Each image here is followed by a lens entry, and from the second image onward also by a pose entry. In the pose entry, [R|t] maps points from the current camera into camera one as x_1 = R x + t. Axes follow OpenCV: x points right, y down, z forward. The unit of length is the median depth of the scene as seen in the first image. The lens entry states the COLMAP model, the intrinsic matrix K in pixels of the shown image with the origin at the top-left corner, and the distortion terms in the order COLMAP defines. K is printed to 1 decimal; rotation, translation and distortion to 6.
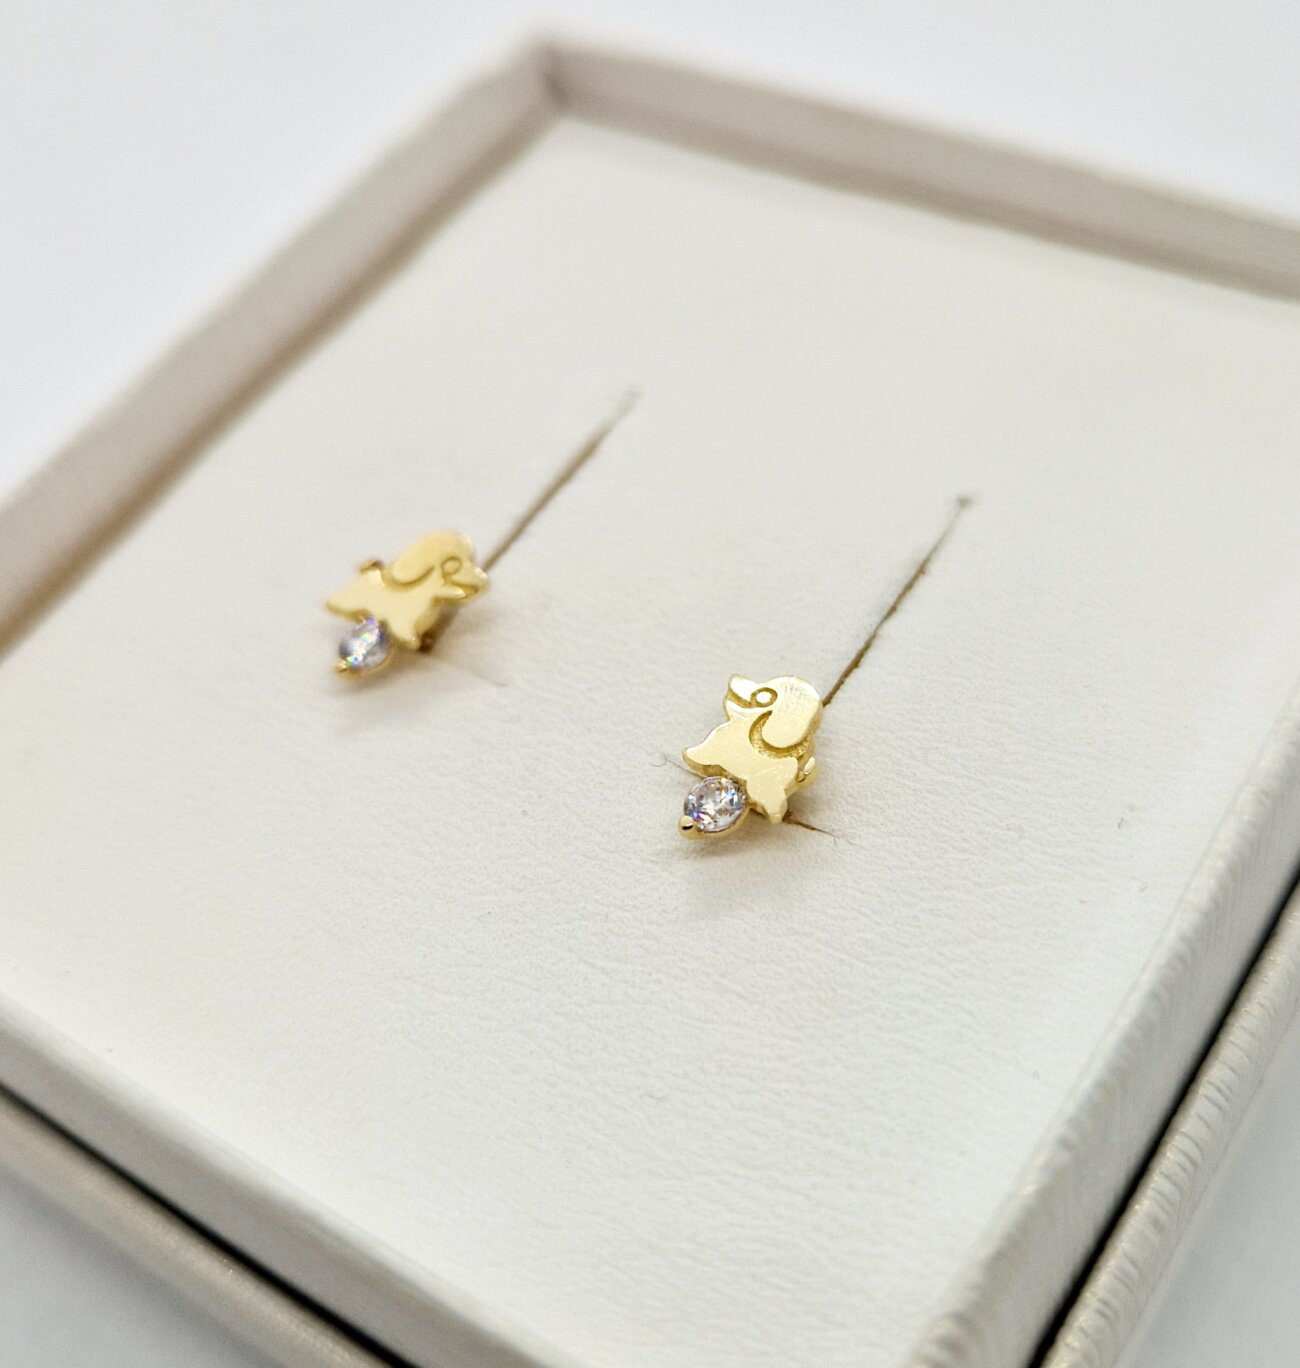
lens RADIAL K [[1400.7, 0, 649.8], [0, 1400.7, 684.4], [0, 0, 1]] dist [0.052959, 0.000000]
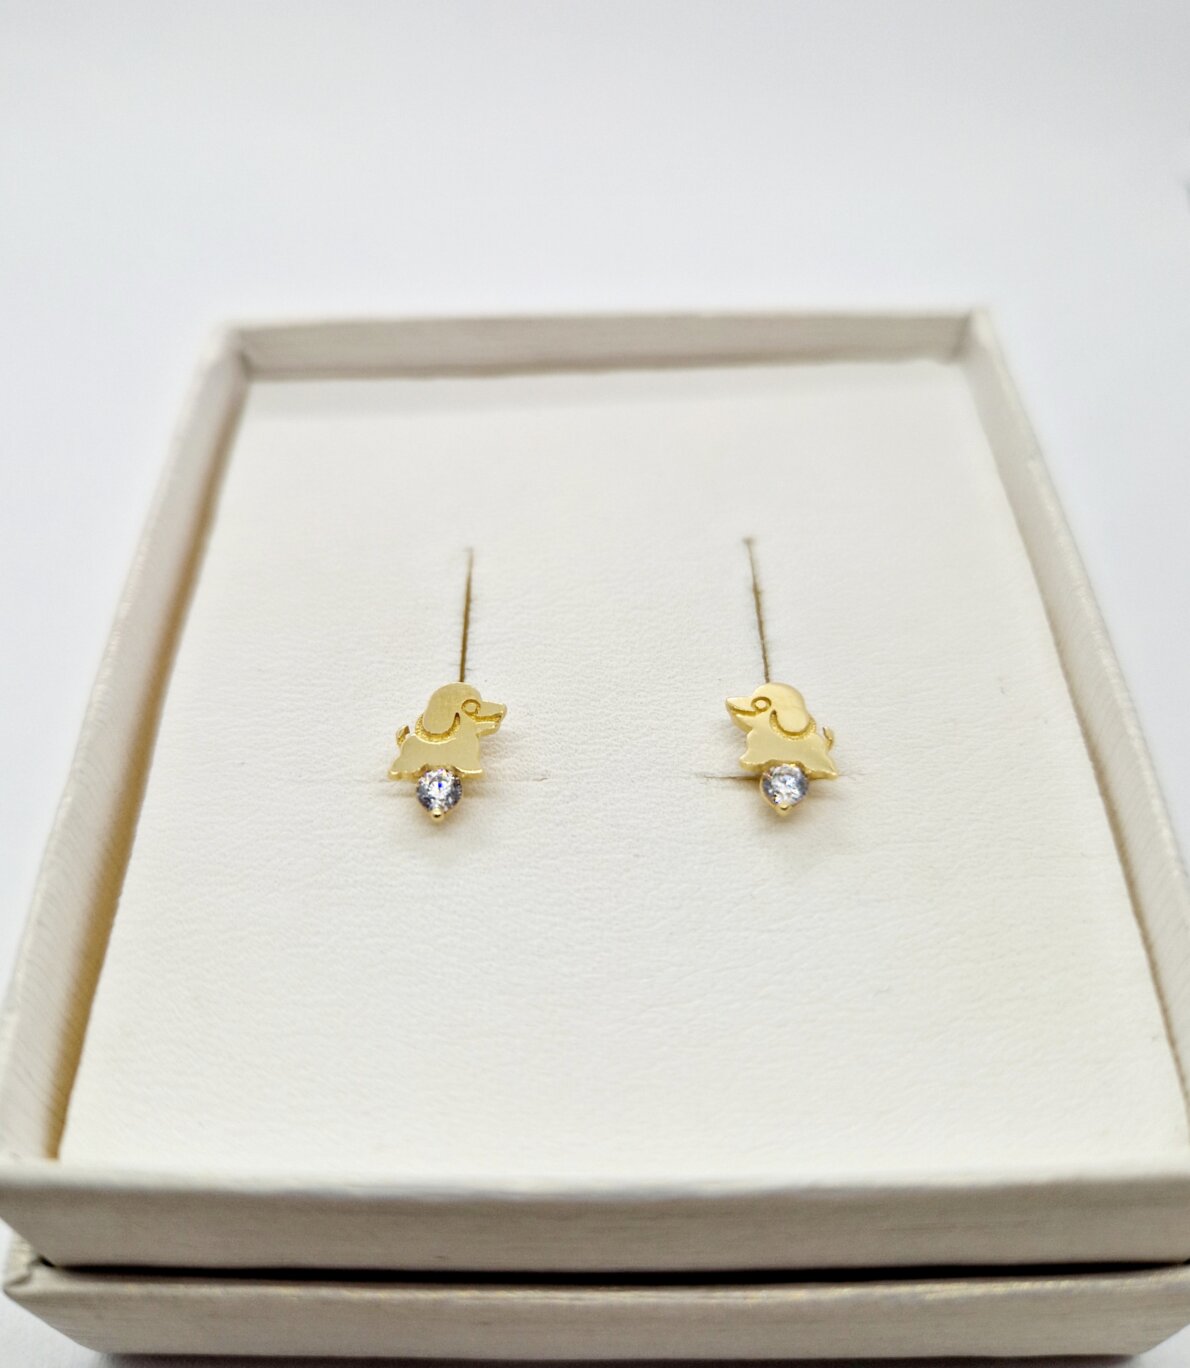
lens RADIAL K [[1014.1, 0, 594.8], [0, 1014.1, 682.7], [0, 0, 1]] dist [0.000785, 0.000748]
pose [[0.861773, -0.356866, 0.360547, -0.428963], [0.377020, 0.926076, 0.015475, -0.090494], [-0.339416, 0.122598, 0.932613, 0.131129]]
